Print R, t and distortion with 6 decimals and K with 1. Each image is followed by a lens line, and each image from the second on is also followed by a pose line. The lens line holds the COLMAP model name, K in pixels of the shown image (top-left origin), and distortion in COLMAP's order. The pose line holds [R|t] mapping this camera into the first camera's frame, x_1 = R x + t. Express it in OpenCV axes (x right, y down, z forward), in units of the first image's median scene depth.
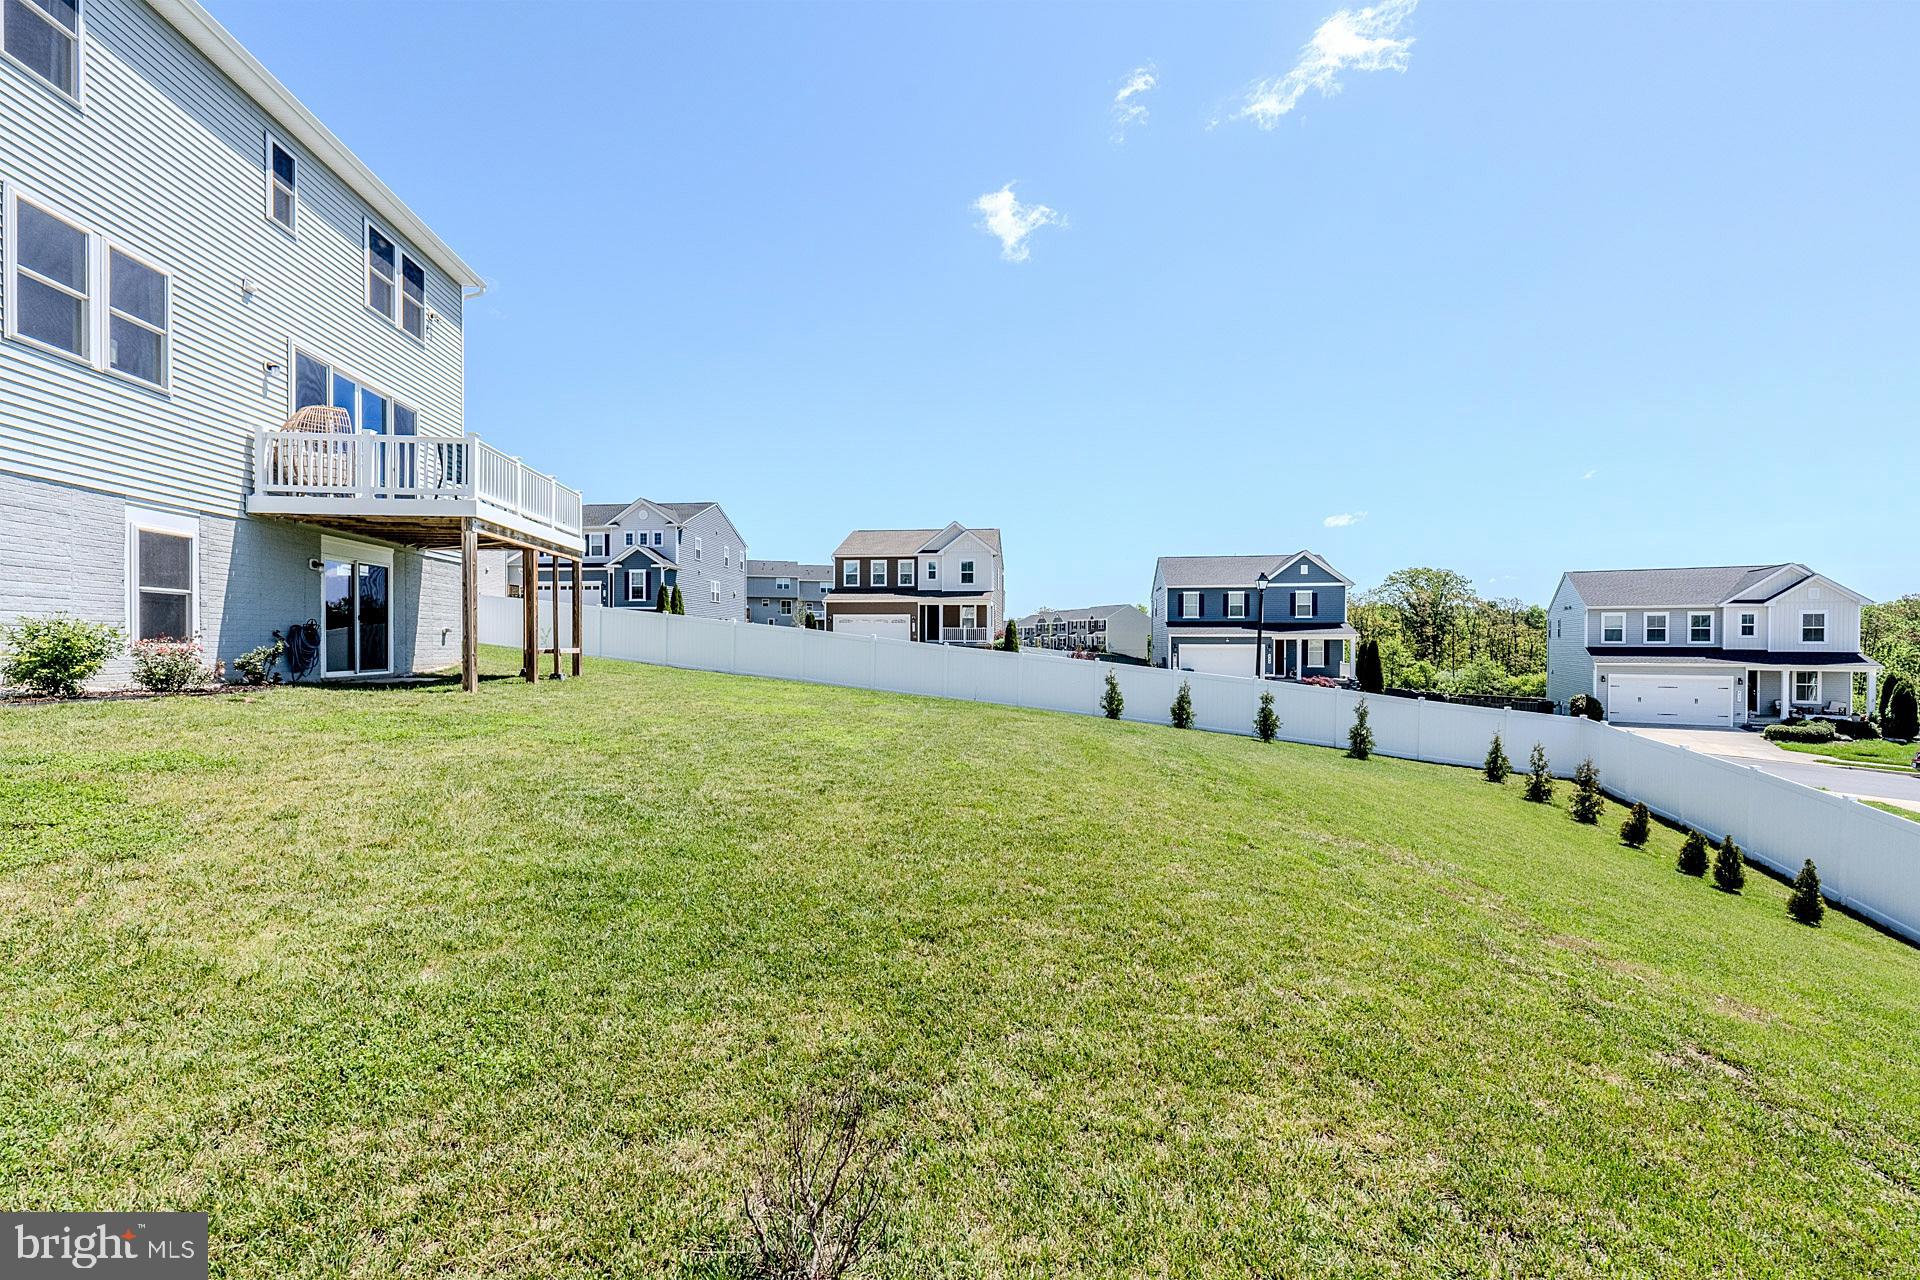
lens RADIAL K [[783.1, 0, 959.9], [0, 783.1, 647.9], [0, 0, 1]] dist [-0.001300, 0.000574]
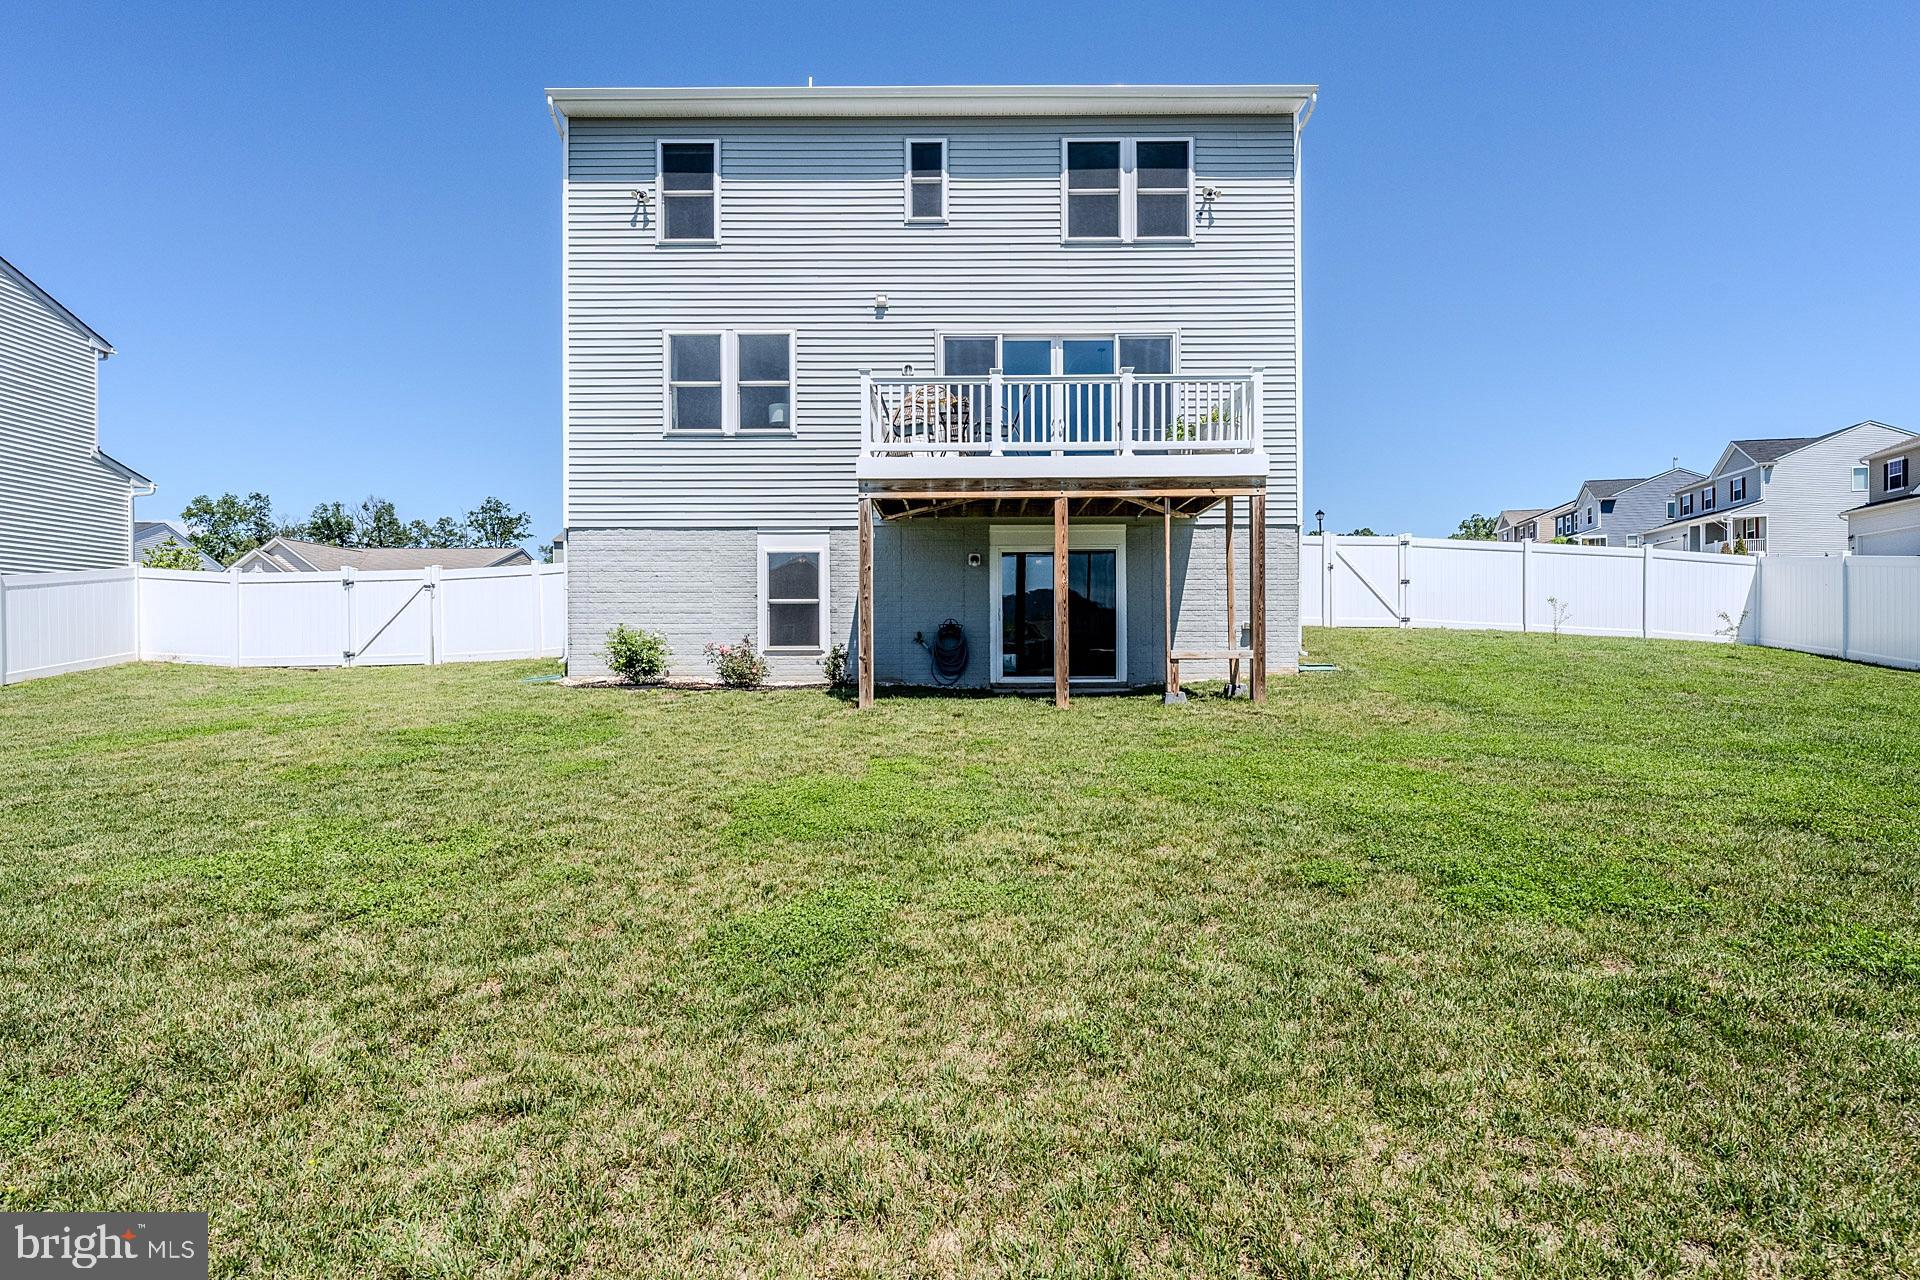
lens RADIAL K [[846.1, 0, 962.9], [0, 846.1, 637.0], [0, 0, 1]] dist [-0.000550, -0.000337]
pose [[-0.128648, -0.007912, -0.991659, 0.162000], [0.000251, 0.999968, -0.008010, -0.006937], [0.991690, -0.001279, -0.128641, 1.091783]]
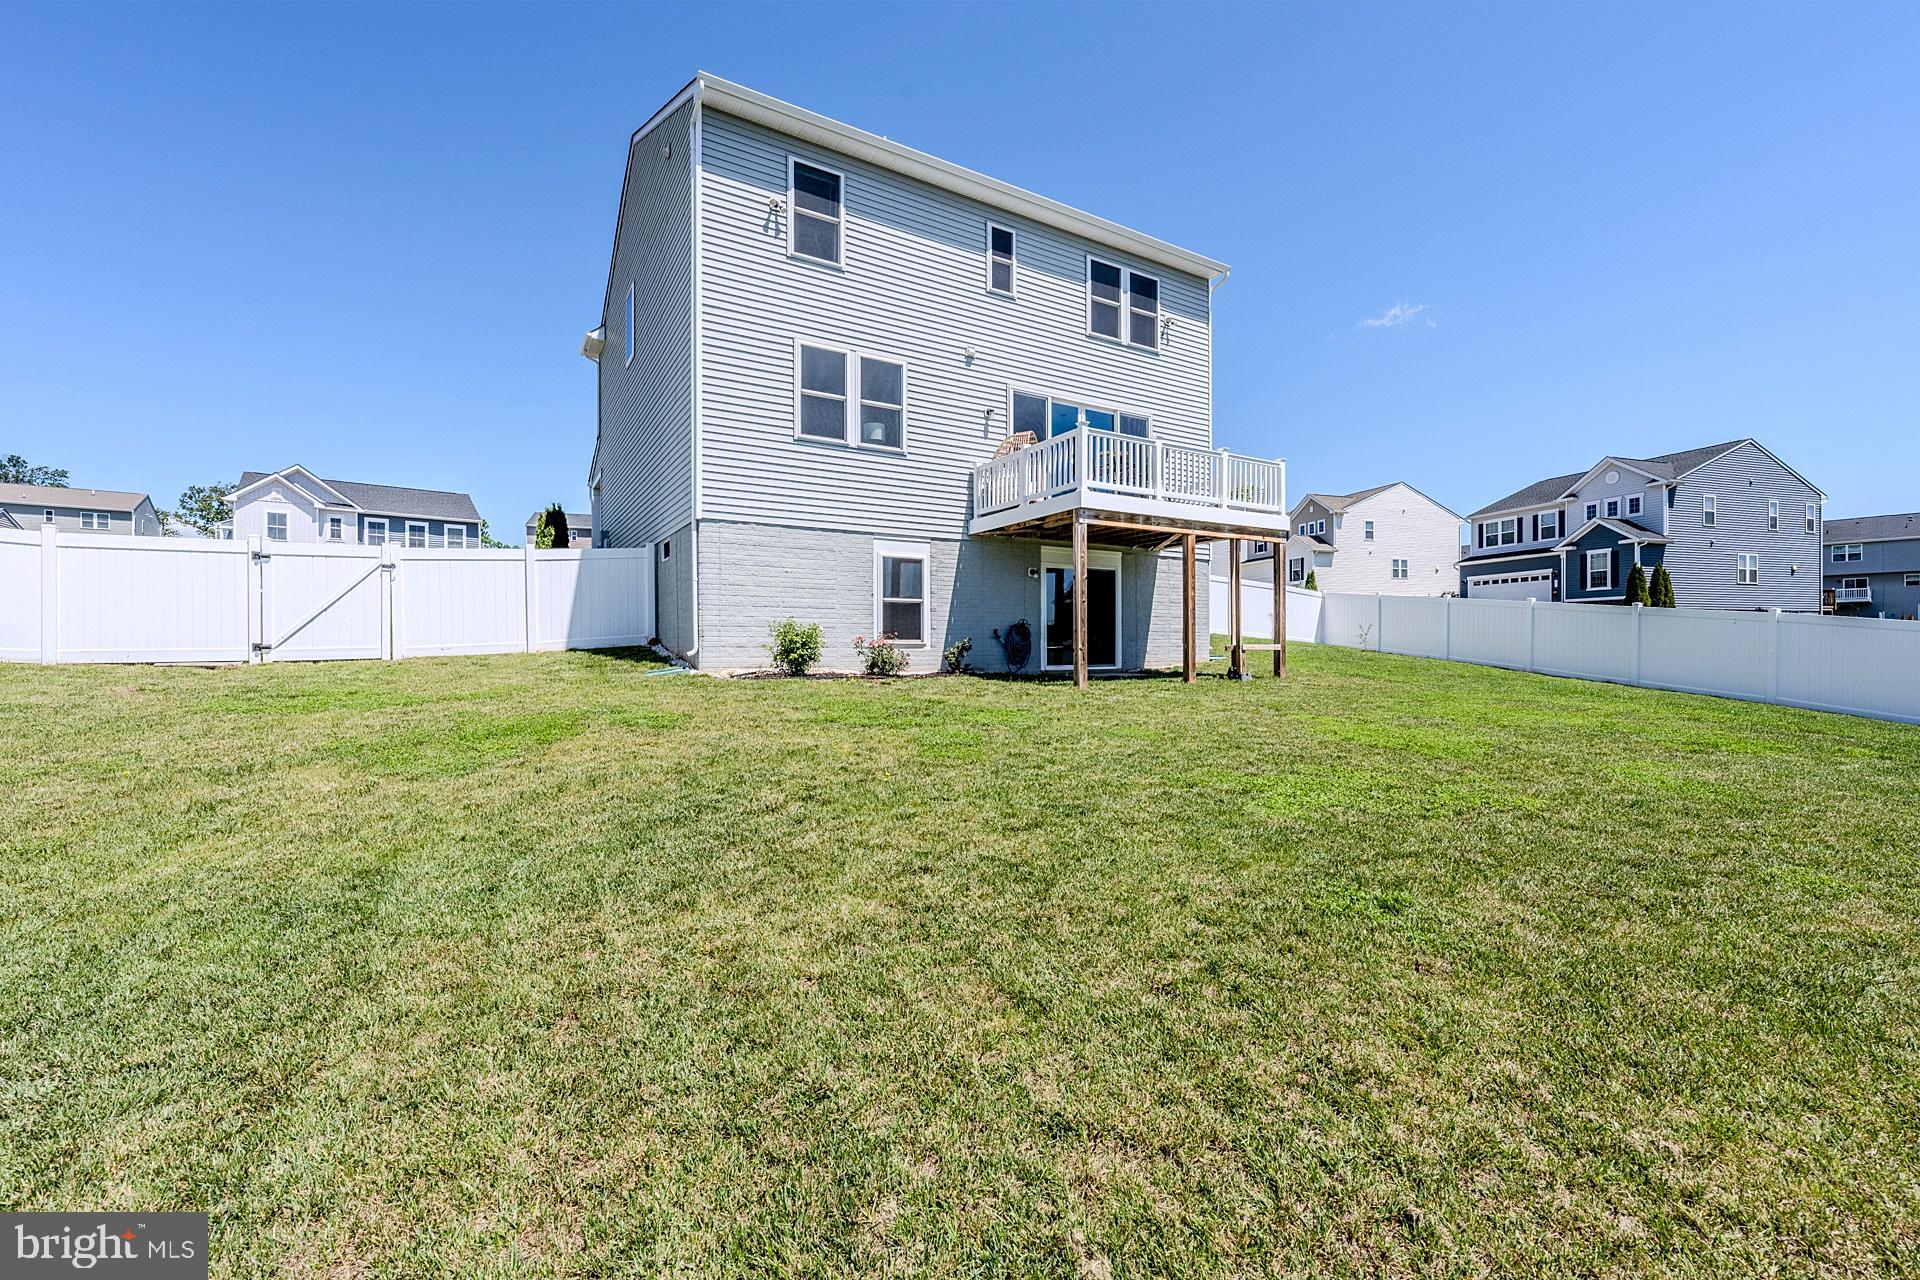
lens RADIAL K [[783.1, 0, 955.0], [0, 783.1, 648.5], [0, 0, 1]] dist [-0.001300, 0.000574]
pose [[0.396119, -0.002973, -0.918194, 0.192057], [-0.002290, 0.999988, -0.004226, 0.011564], [0.918196, 0.003777, 0.396107, 0.425853]]
